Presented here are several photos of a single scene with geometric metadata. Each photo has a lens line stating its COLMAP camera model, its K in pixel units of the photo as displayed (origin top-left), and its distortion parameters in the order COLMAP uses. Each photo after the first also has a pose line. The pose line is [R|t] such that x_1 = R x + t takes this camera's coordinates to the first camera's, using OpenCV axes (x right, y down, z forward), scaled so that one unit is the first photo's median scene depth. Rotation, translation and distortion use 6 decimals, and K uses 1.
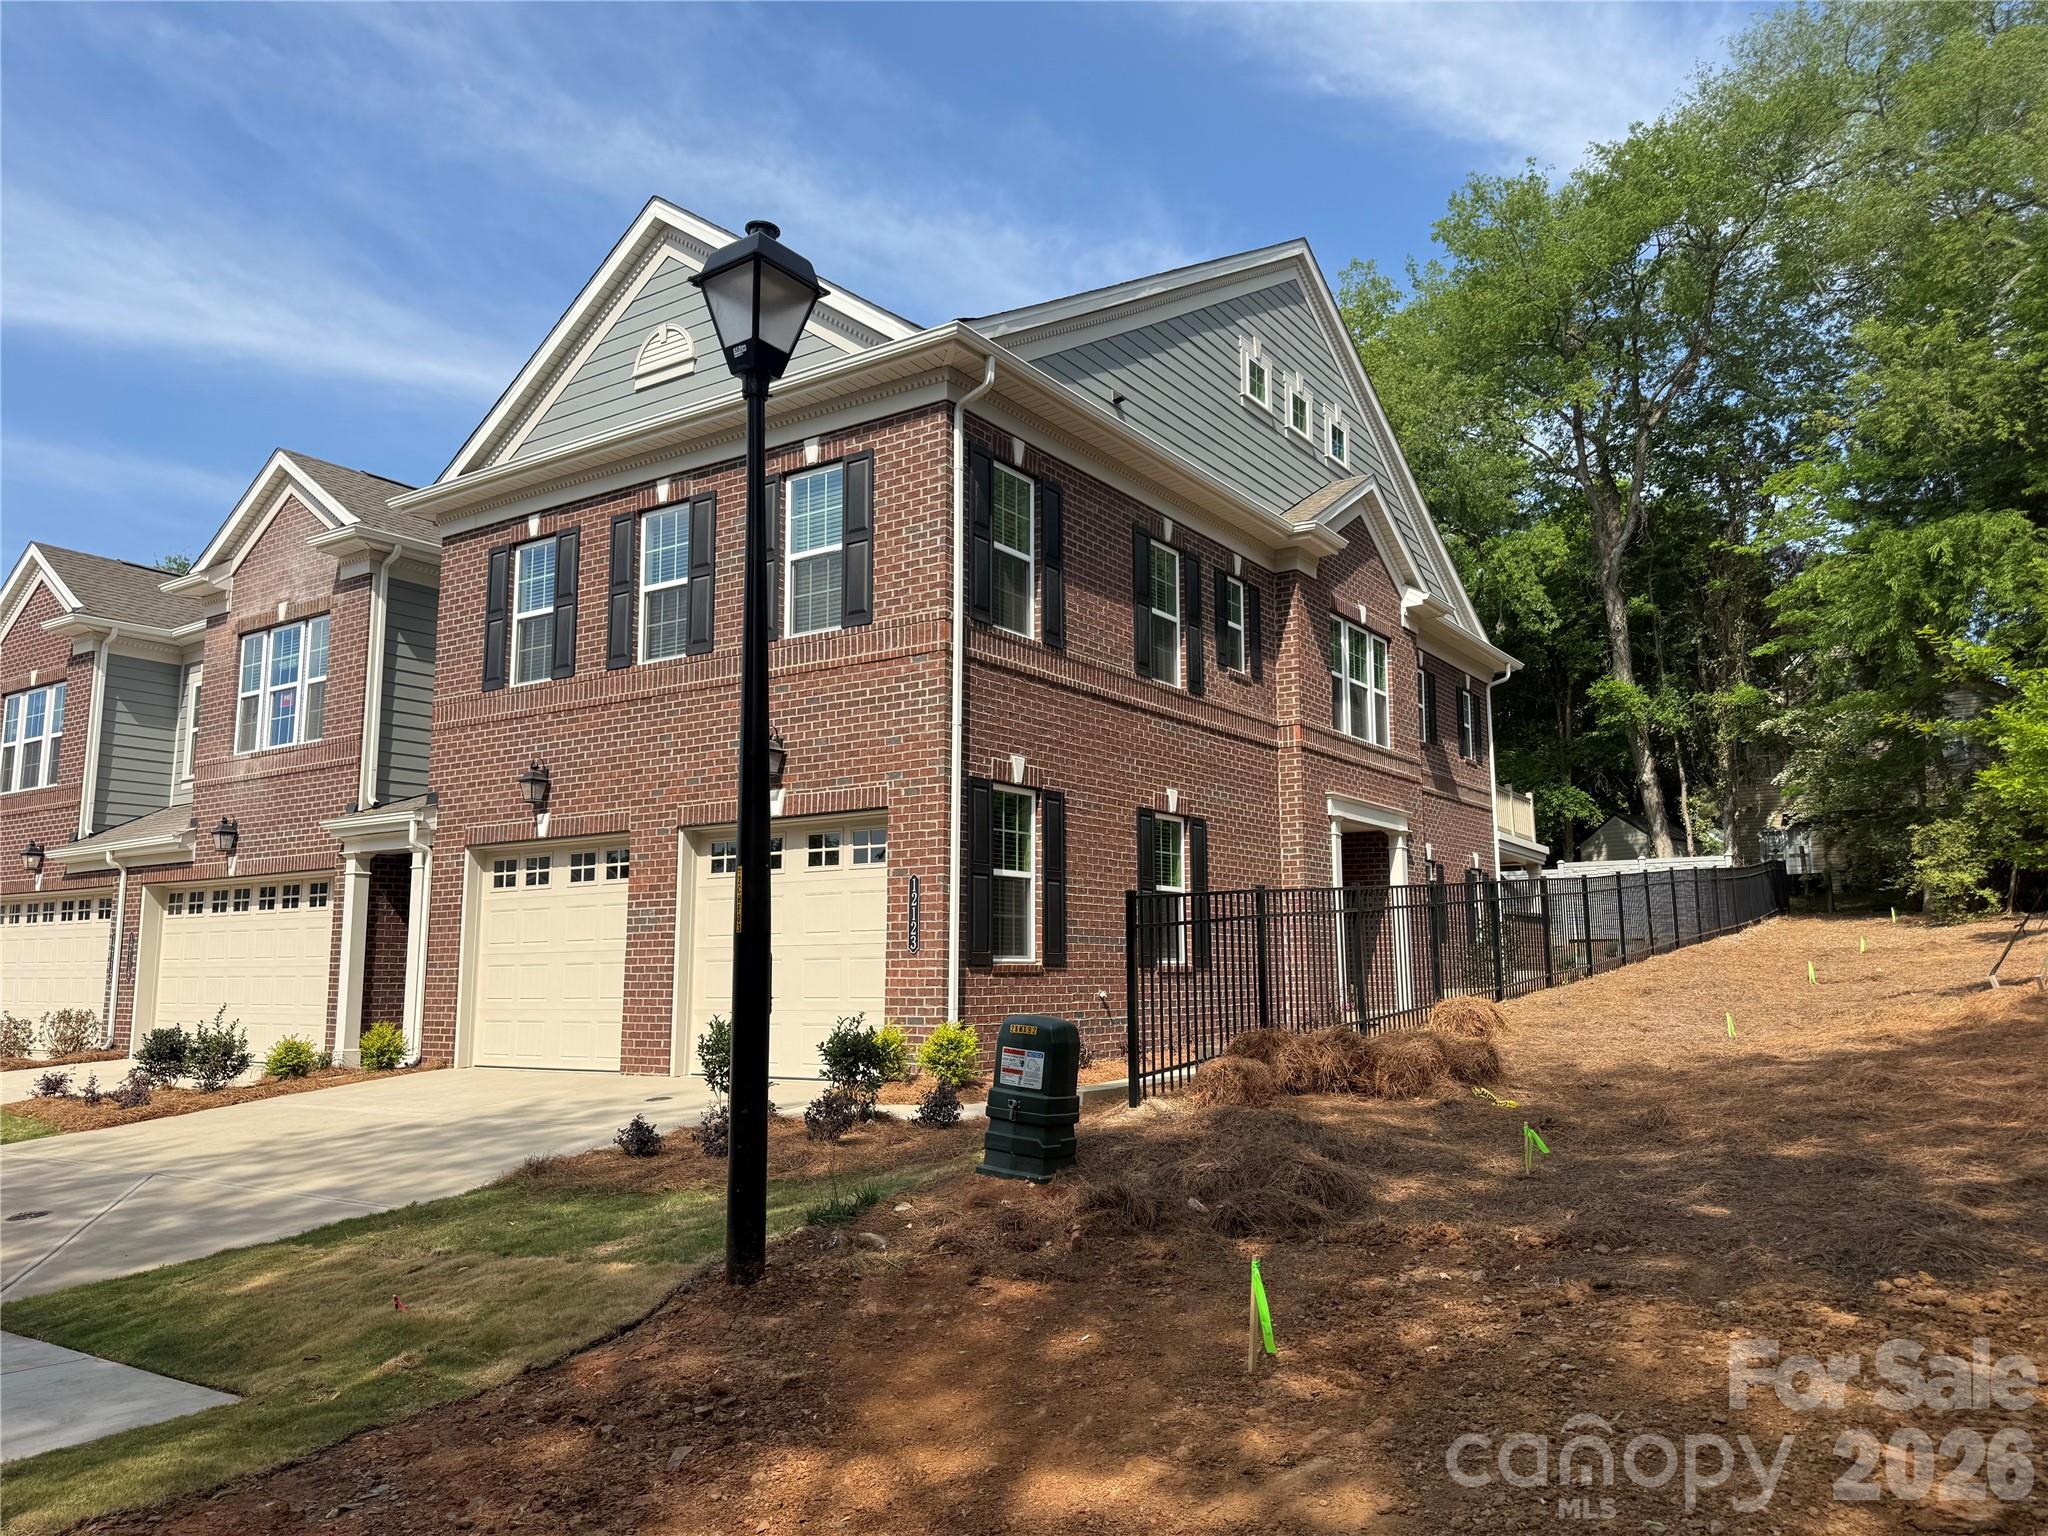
lens RADIAL K [[1417.8, 0, 1021.9], [0, 1417.8, 767.4], [0, 0, 1]] dist [0.075861, -0.005653]
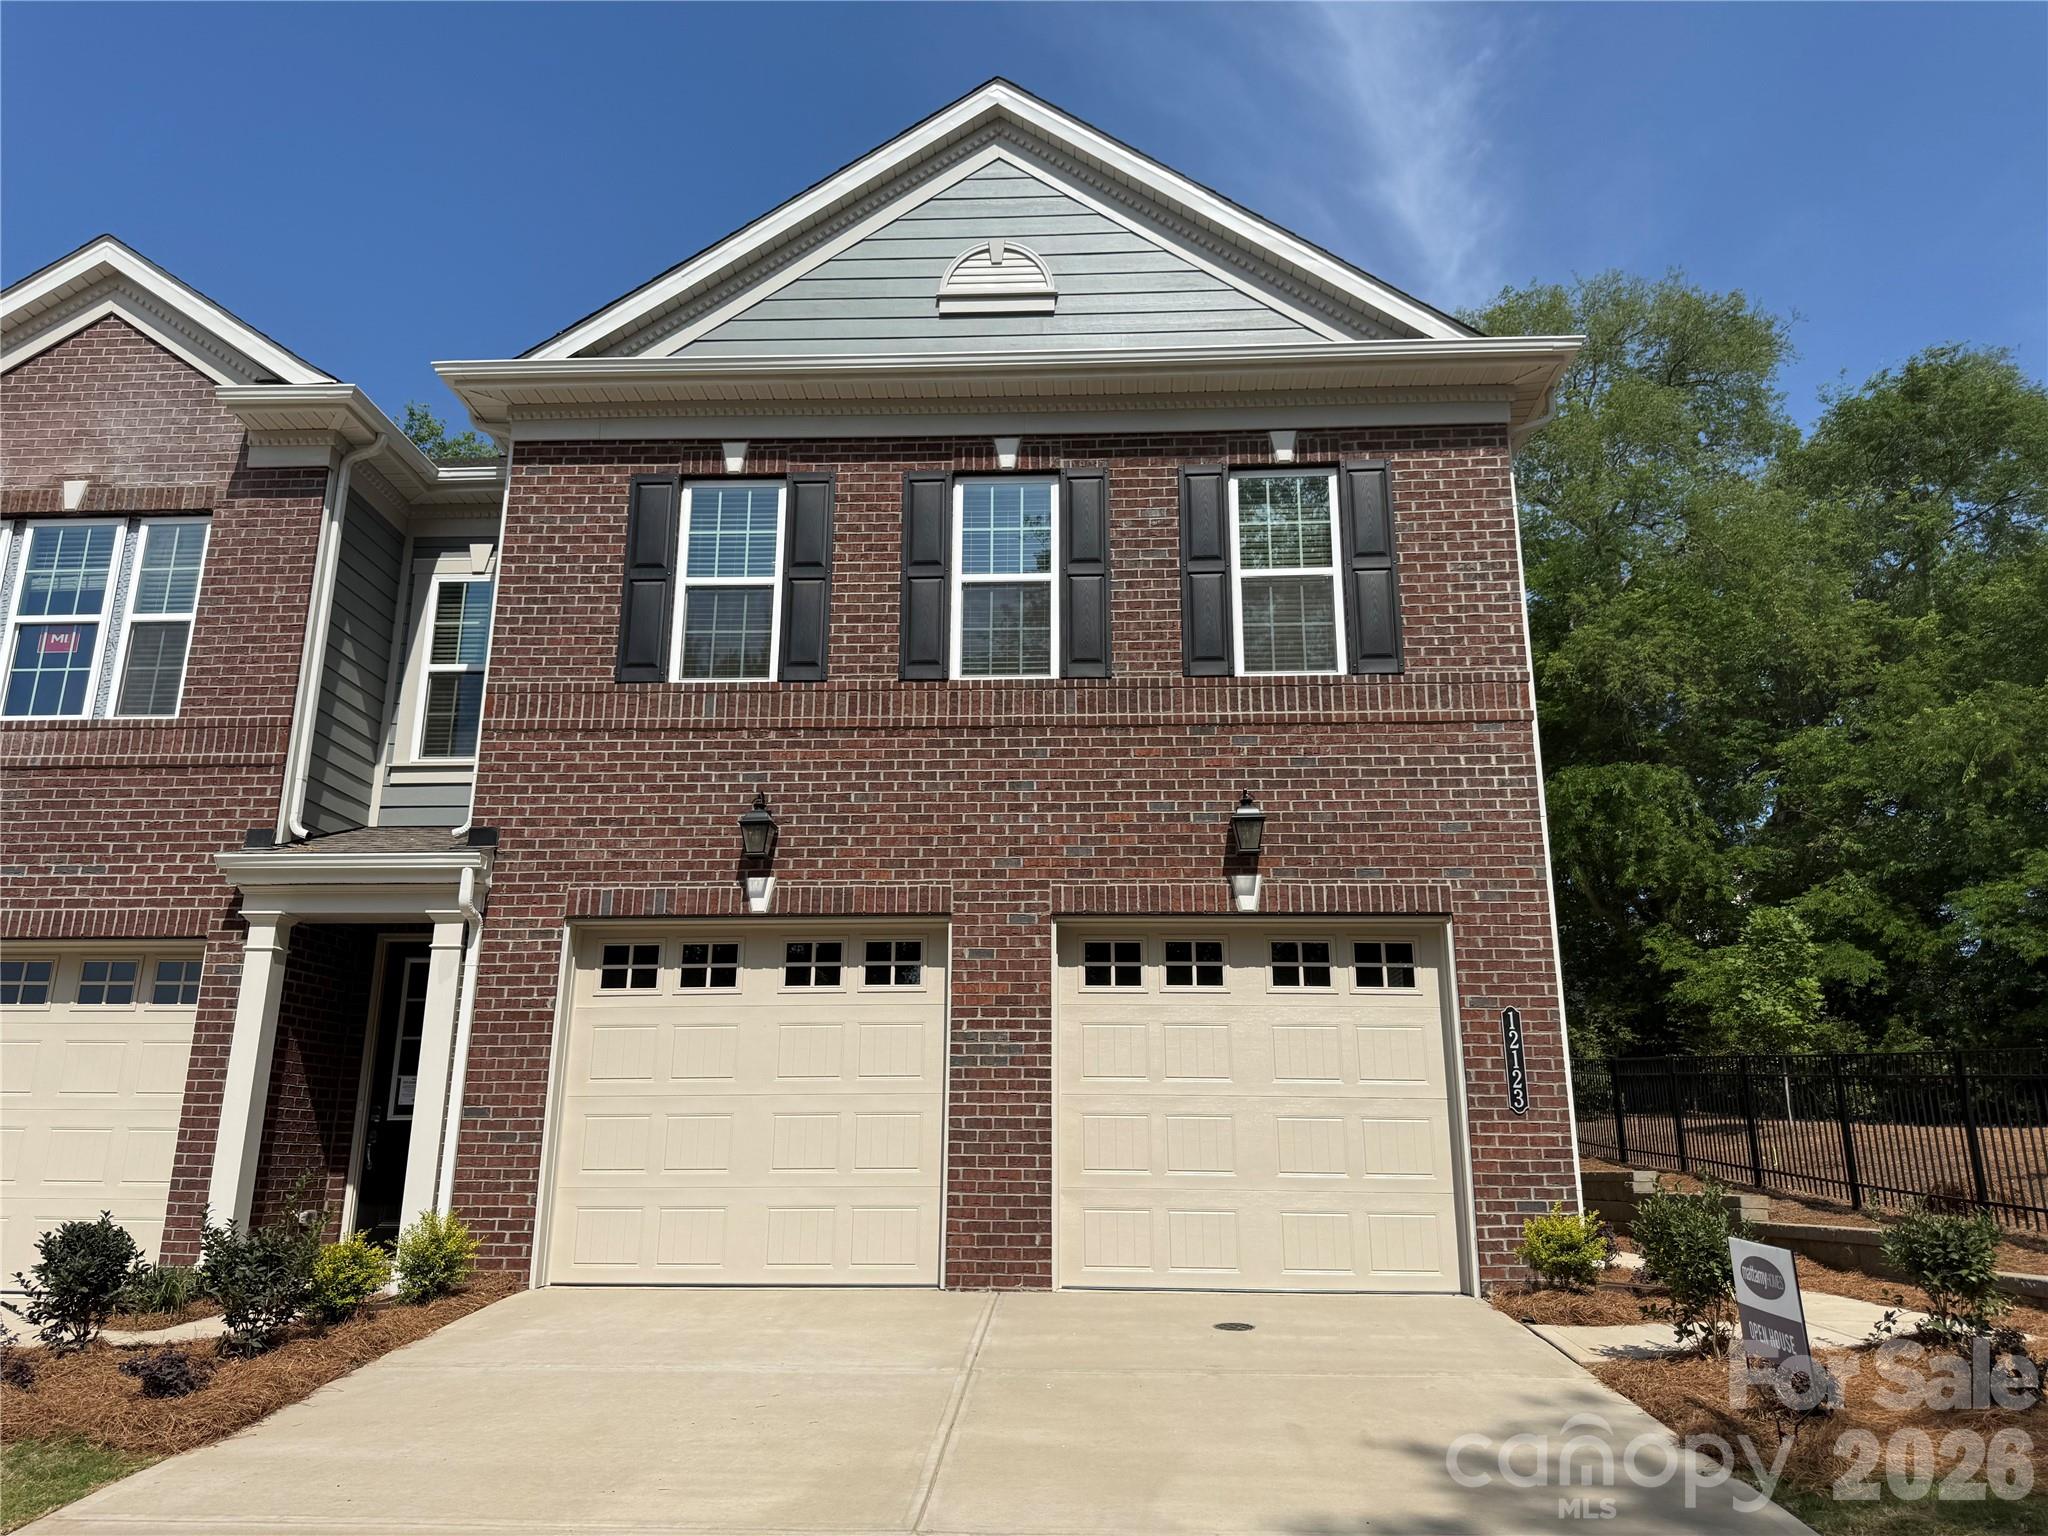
lens RADIAL K [[1417.8, 0, 1023.9], [0, 1417.8, 762.0], [0, 0, 1]] dist [0.075861, -0.005653]
pose [[0.860046, 0.148696, 0.488068, -0.558110], [-0.085220, 0.985017, -0.149927, 0.068064], [-0.503049, 0.087352, 0.859832, 0.375195]]
